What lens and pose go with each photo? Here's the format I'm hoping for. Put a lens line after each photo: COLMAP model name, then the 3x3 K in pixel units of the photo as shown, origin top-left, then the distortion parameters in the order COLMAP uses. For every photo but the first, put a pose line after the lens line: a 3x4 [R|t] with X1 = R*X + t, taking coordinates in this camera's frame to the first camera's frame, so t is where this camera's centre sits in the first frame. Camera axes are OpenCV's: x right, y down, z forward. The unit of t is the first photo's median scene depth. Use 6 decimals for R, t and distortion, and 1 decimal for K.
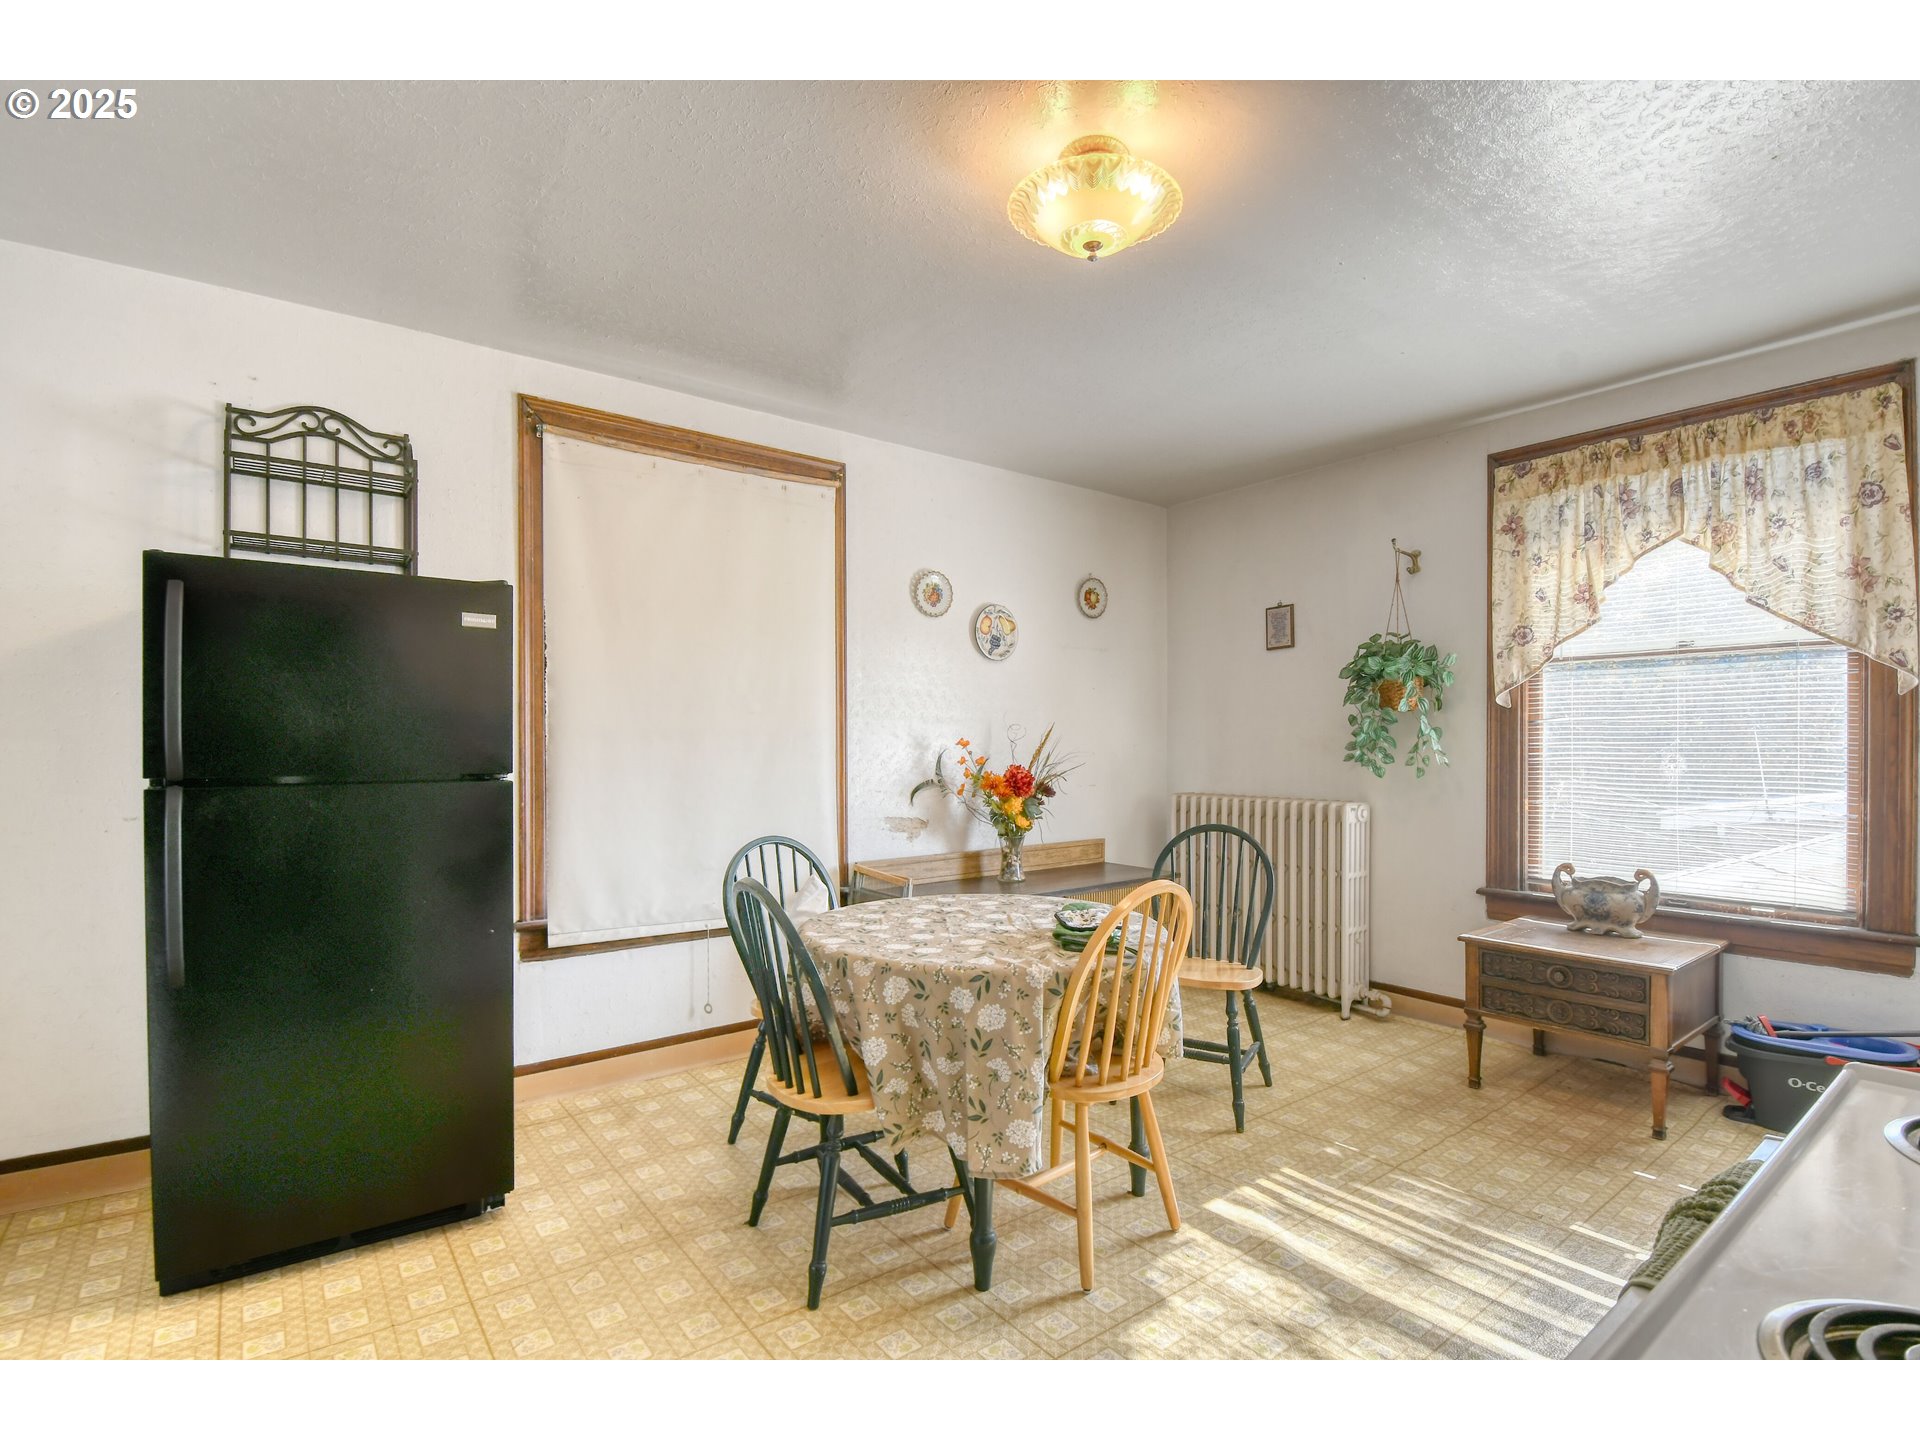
lens RADIAL K [[921.9, 0, 965.7], [0, 921.9, 720.6], [0, 0, 1]] dist [0.000620, -0.000334]
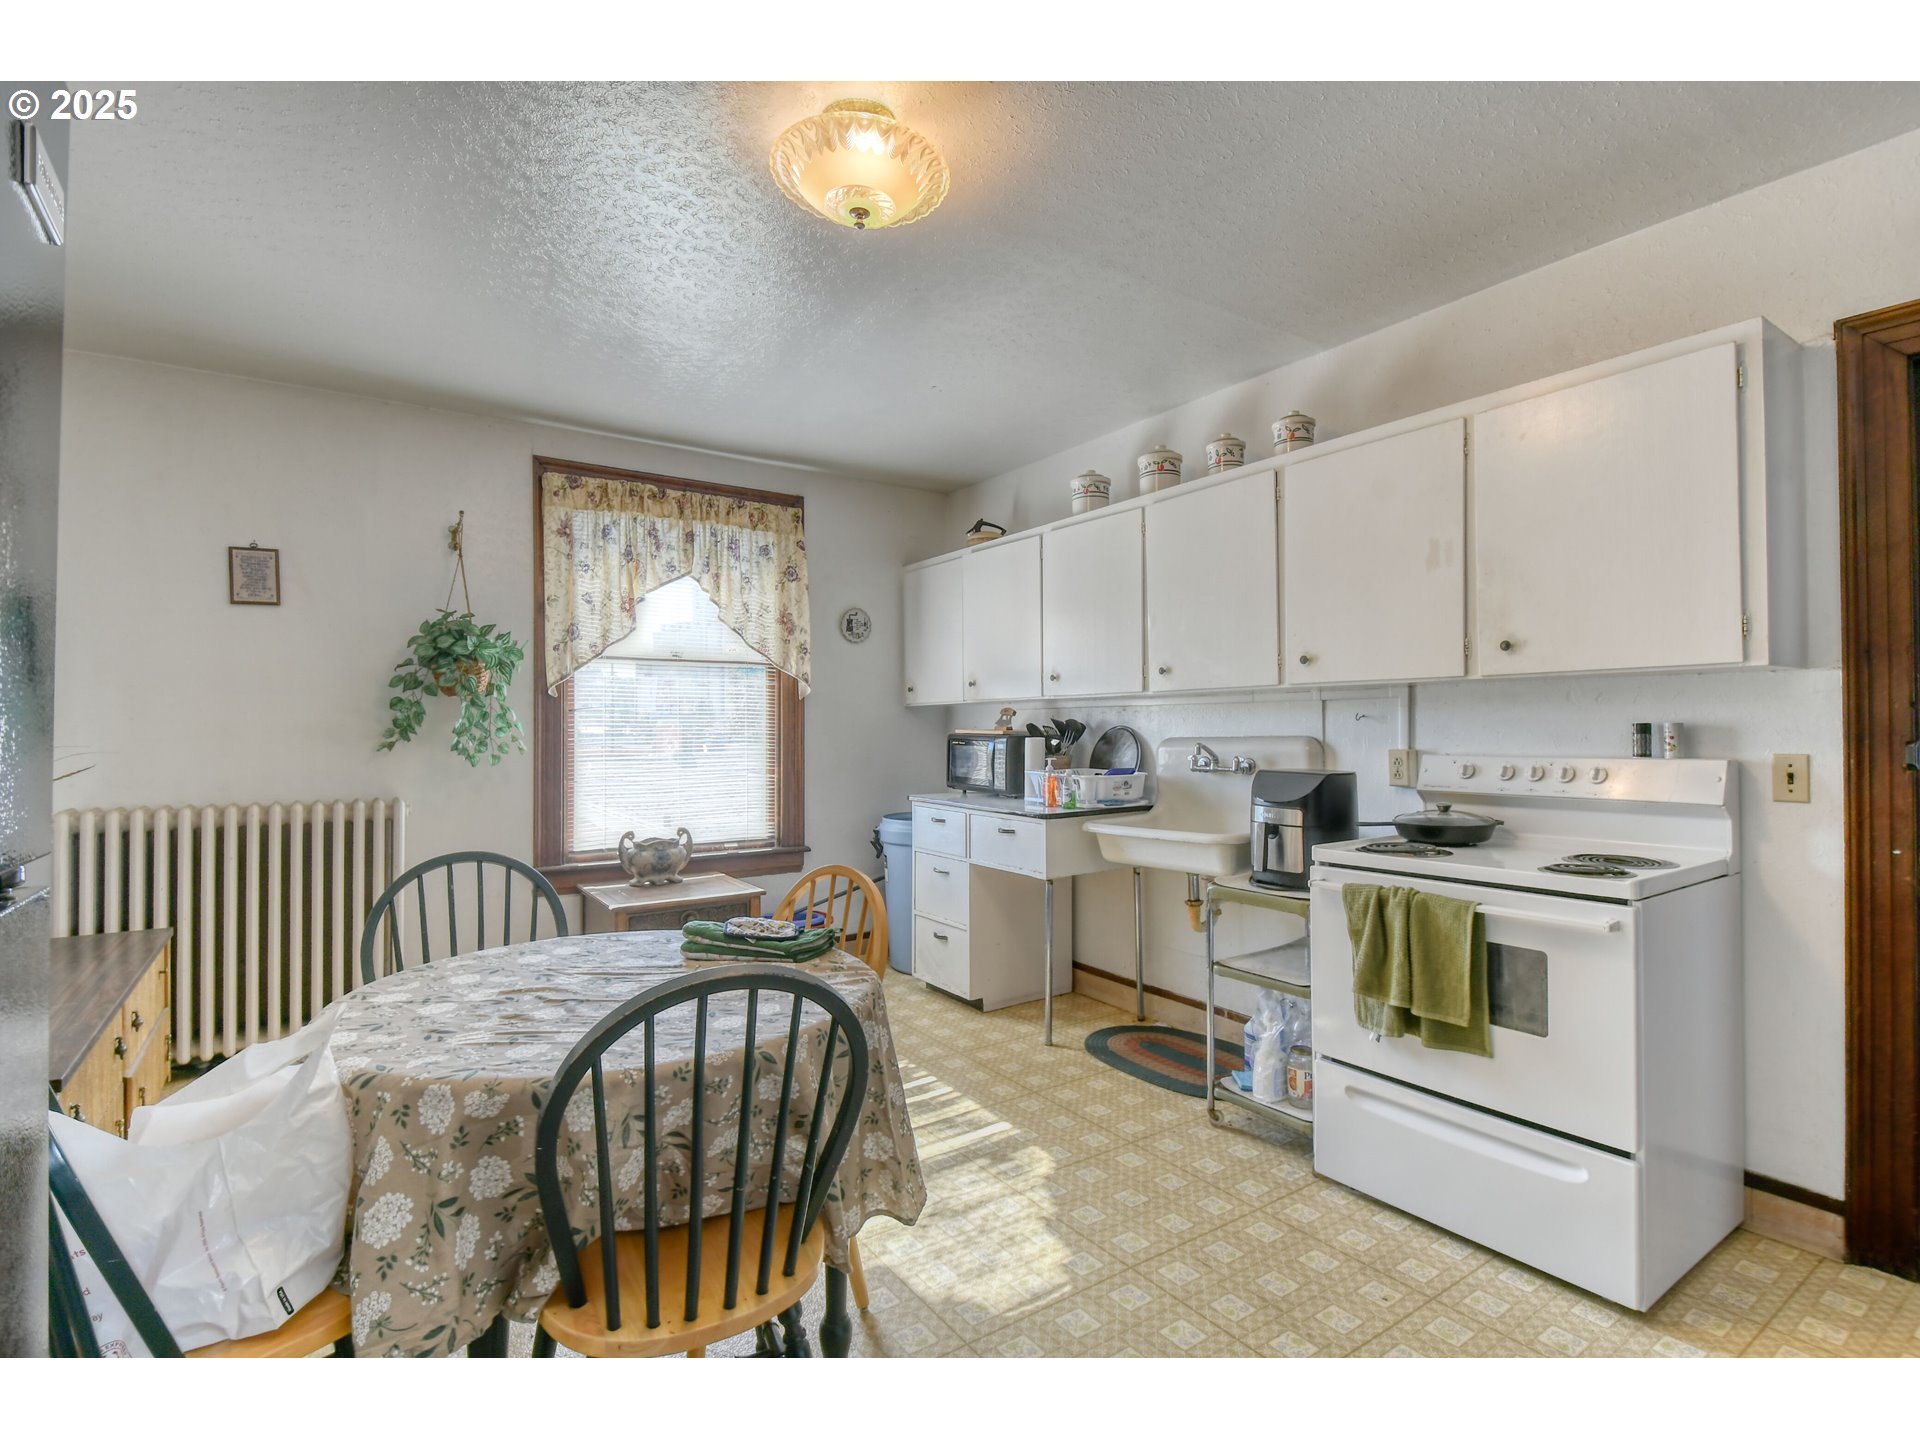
lens RADIAL K [[921.9, 0, 955.3], [0, 921.9, 722.9], [0, 0, 1]] dist [0.000620, -0.000334]
pose [[0.073889, 0.027585, 0.996885, -0.500913], [-0.009419, 0.999592, -0.026962, 0.045485], [-0.997222, -0.007397, 0.074118, 0.509420]]
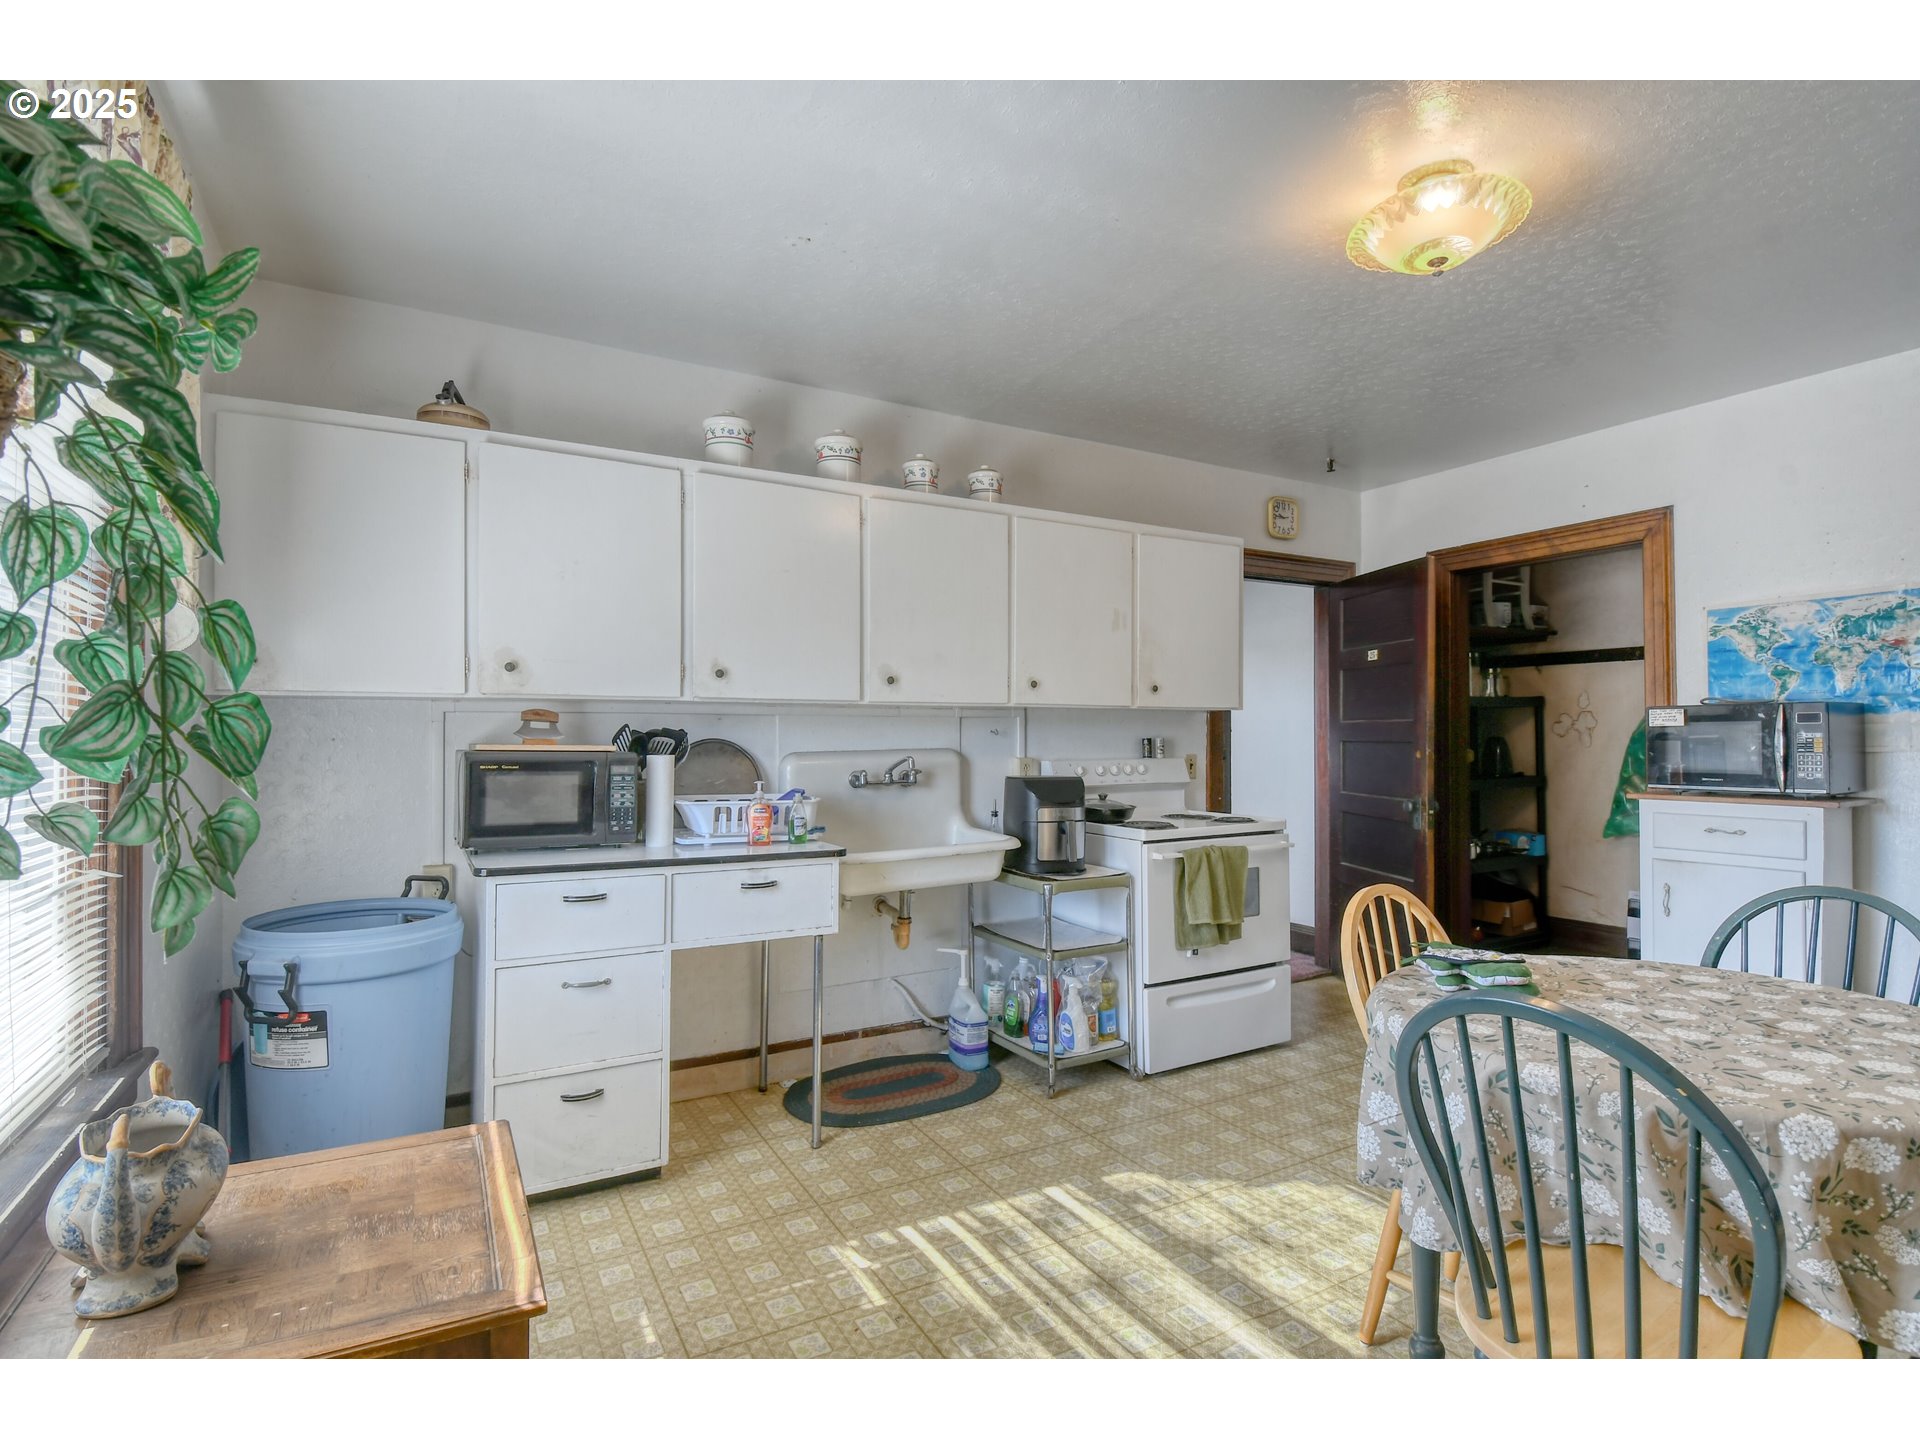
lens RADIAL K [[921.9, 0, 955.4], [0, 921.9, 730.5], [0, 0, 1]] dist [0.000620, -0.000334]
pose [[-0.987604, 0.027676, 0.154508, 0.312902], [0.023906, 0.999371, -0.026208, 0.036837], [-0.155136, -0.022190, -0.987644, 1.286098]]
